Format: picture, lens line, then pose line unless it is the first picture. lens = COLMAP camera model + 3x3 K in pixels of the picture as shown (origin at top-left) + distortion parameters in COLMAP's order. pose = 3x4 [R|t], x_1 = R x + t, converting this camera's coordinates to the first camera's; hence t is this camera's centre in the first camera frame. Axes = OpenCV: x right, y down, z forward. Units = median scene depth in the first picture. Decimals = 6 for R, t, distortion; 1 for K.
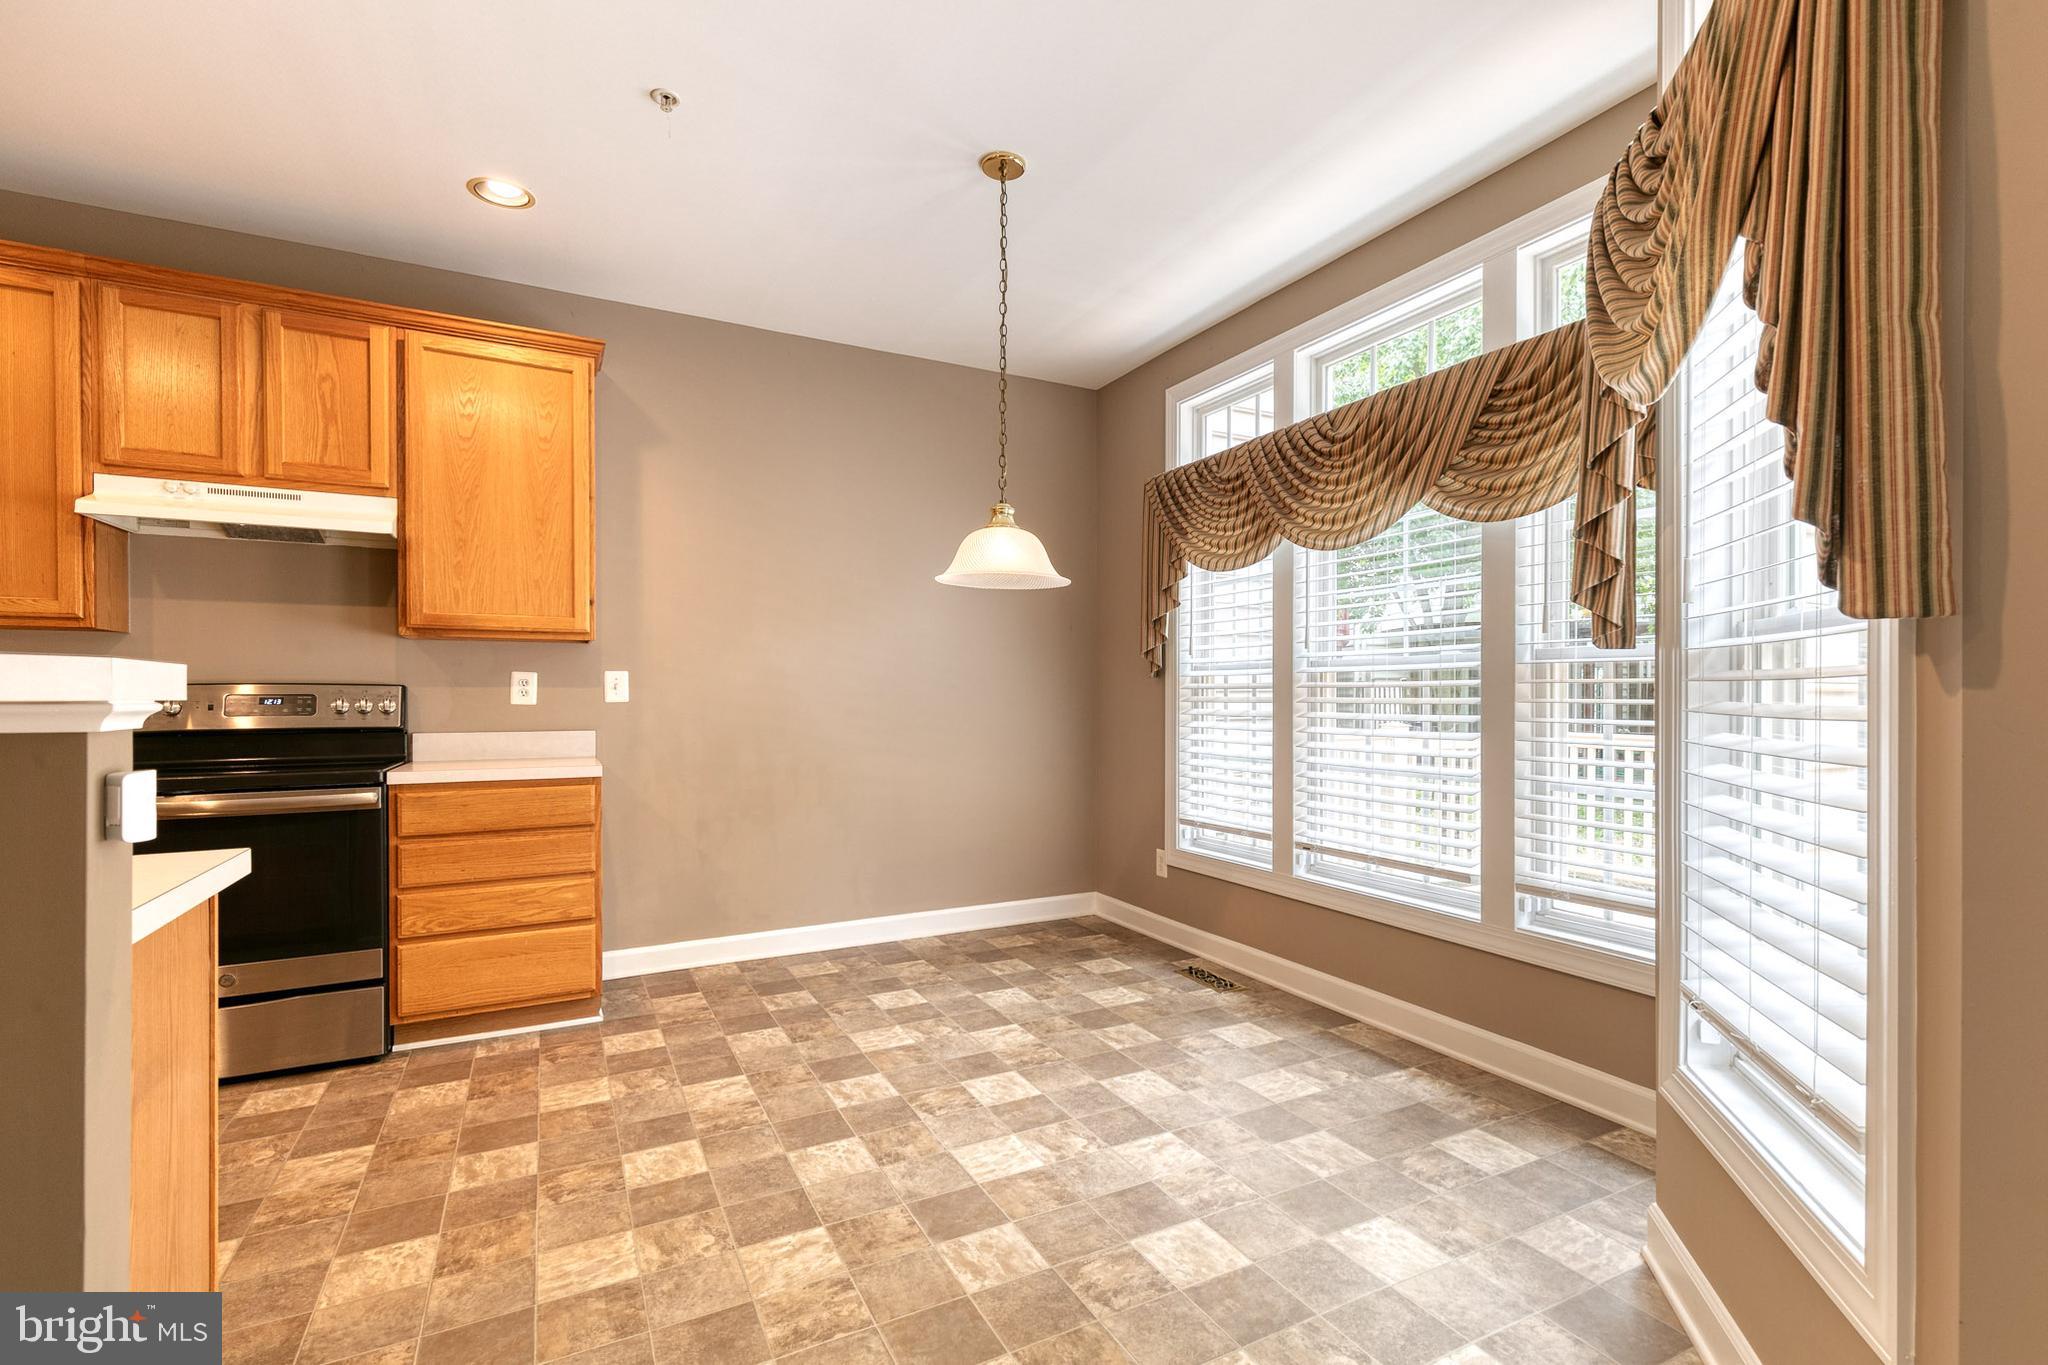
lens RADIAL K [[945.5, 0, 1045.8], [0, 945.5, 700.3], [0, 0, 1]] dist [0.010729, -0.000014]
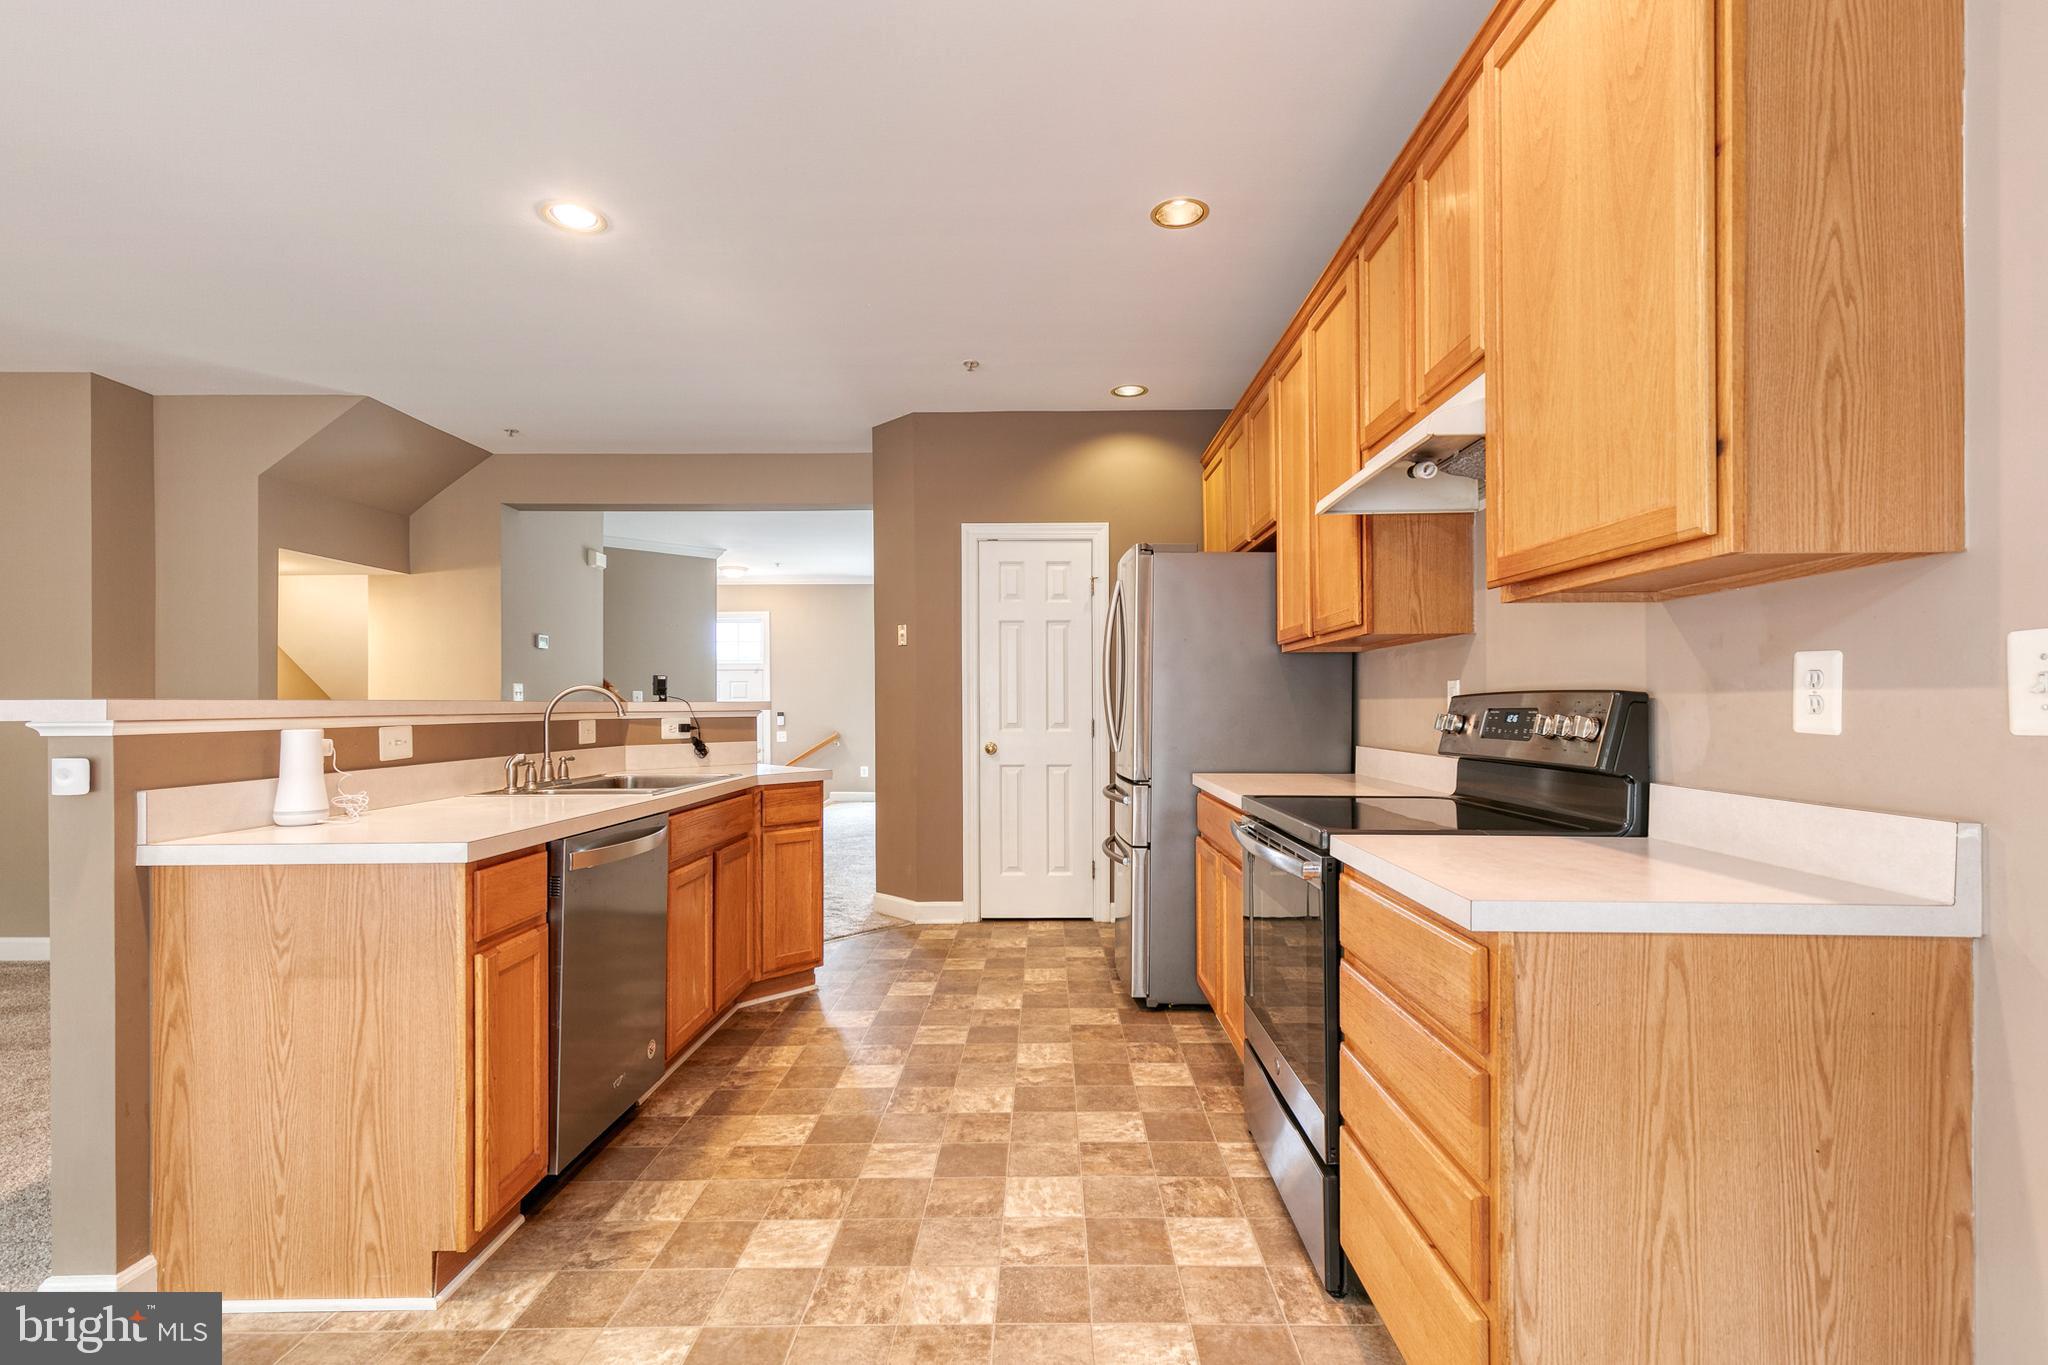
lens RADIAL K [[931.2, 0, 1038.5], [0, 931.2, 702.0], [0, 0, 1]] dist [0.007378, -0.000441]
pose [[-0.470819, -0.001194, -0.882229, -0.067377], [0.001077, 0.999998, -0.001928, -0.010281], [0.882229, -0.001858, -0.470817, 1.109235]]
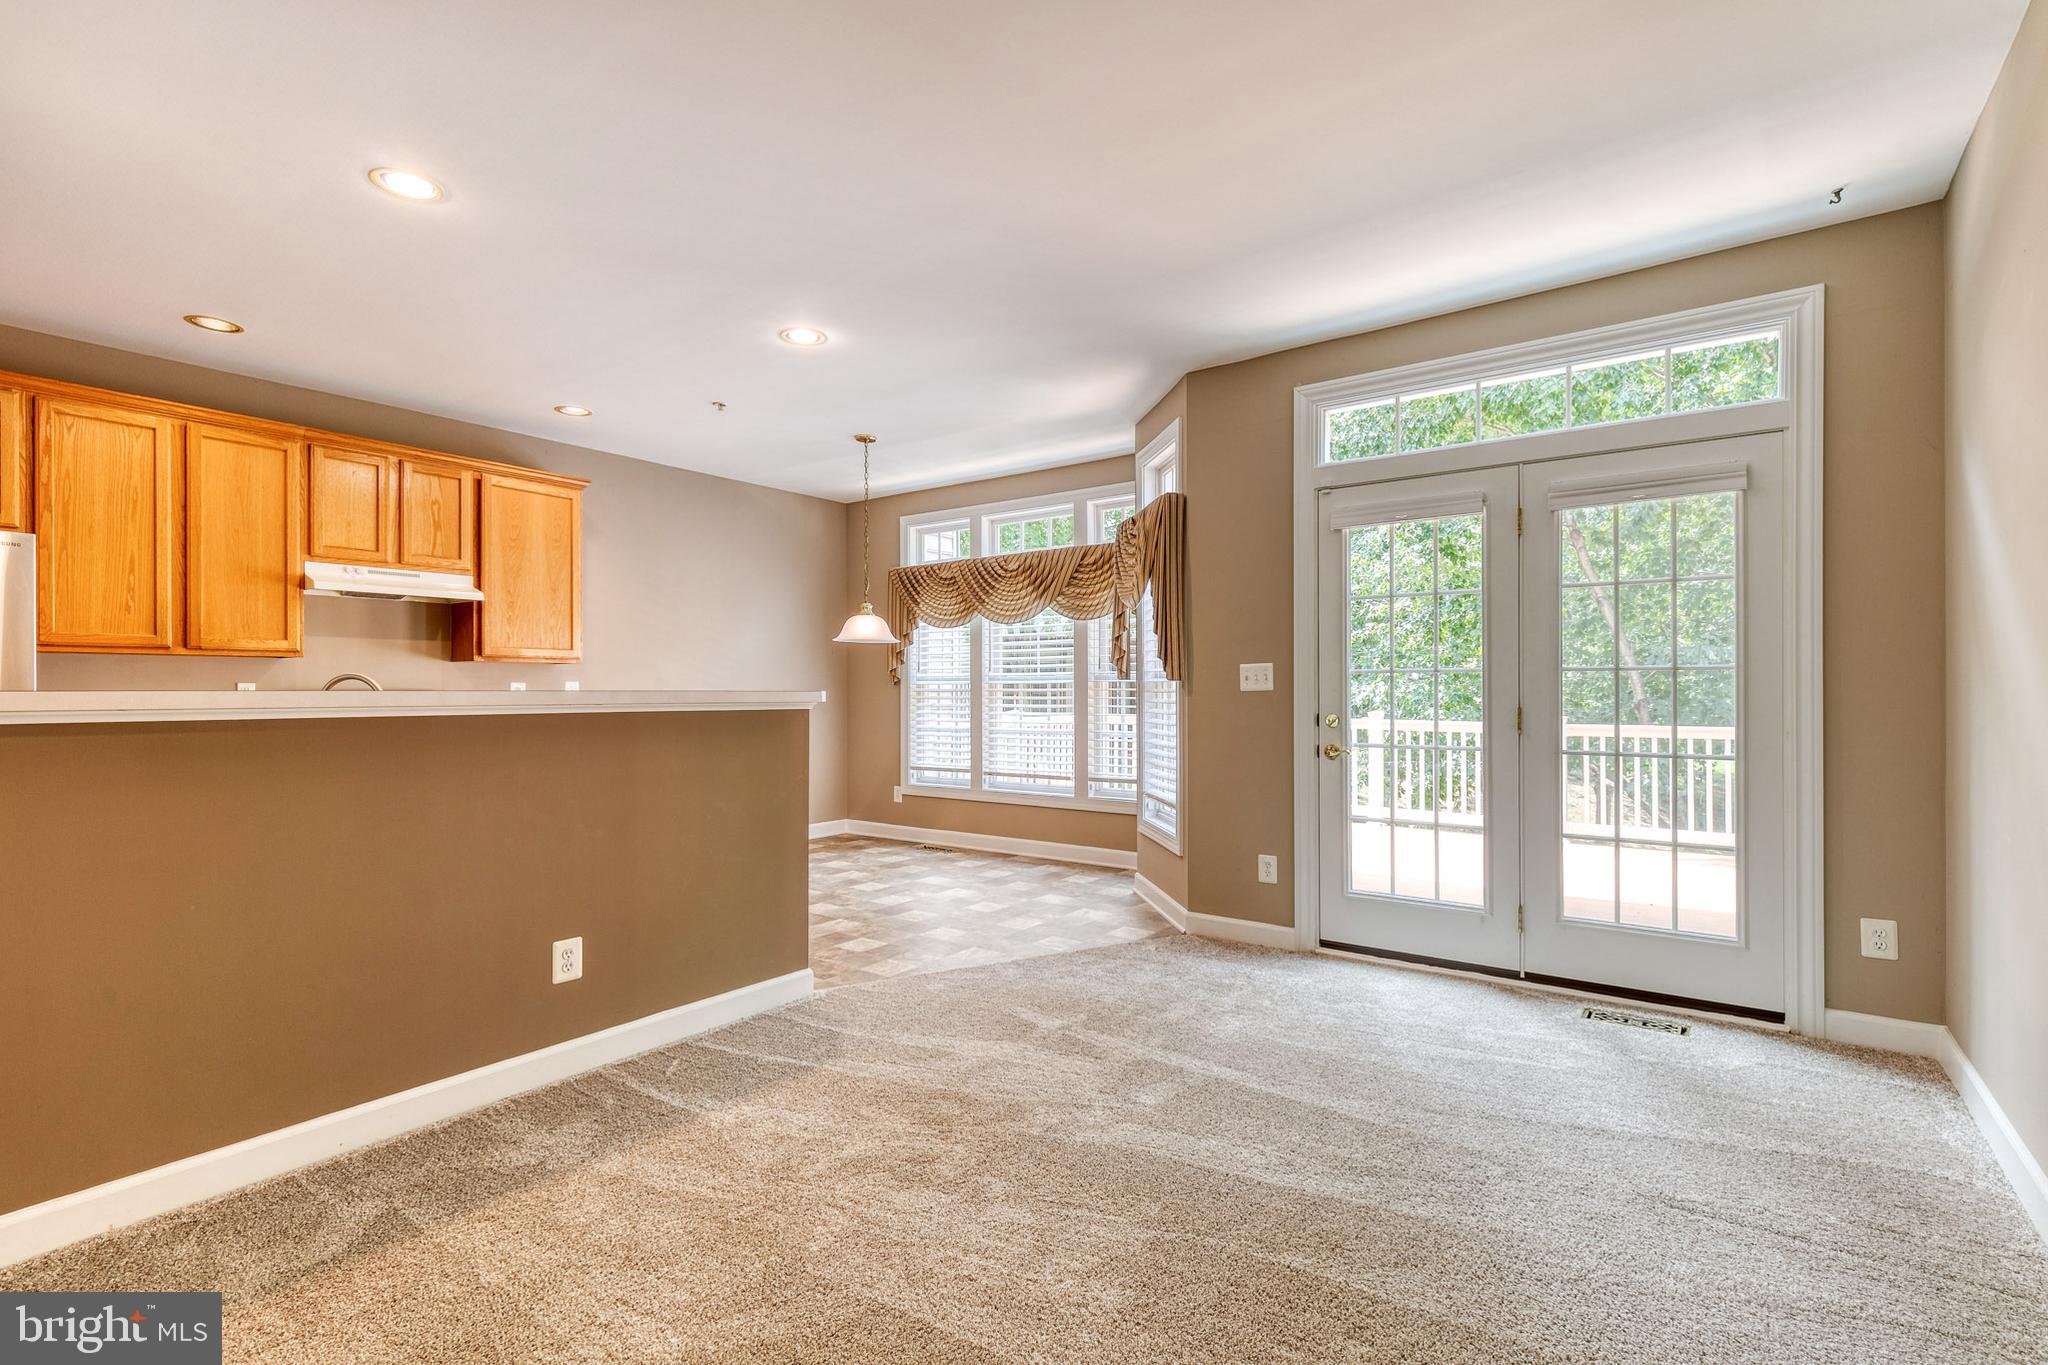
lens RADIAL K [[950.5, 0, 1042.2], [0, 950.5, 689.9], [0, 0, 1]] dist [0.003711, 0.000136]
pose [[0.902272, -0.001887, 0.431163, -0.551379], [0.004600, 0.999976, -0.005251, -0.006848], [-0.431143, 0.006721, 0.902259, -0.949554]]
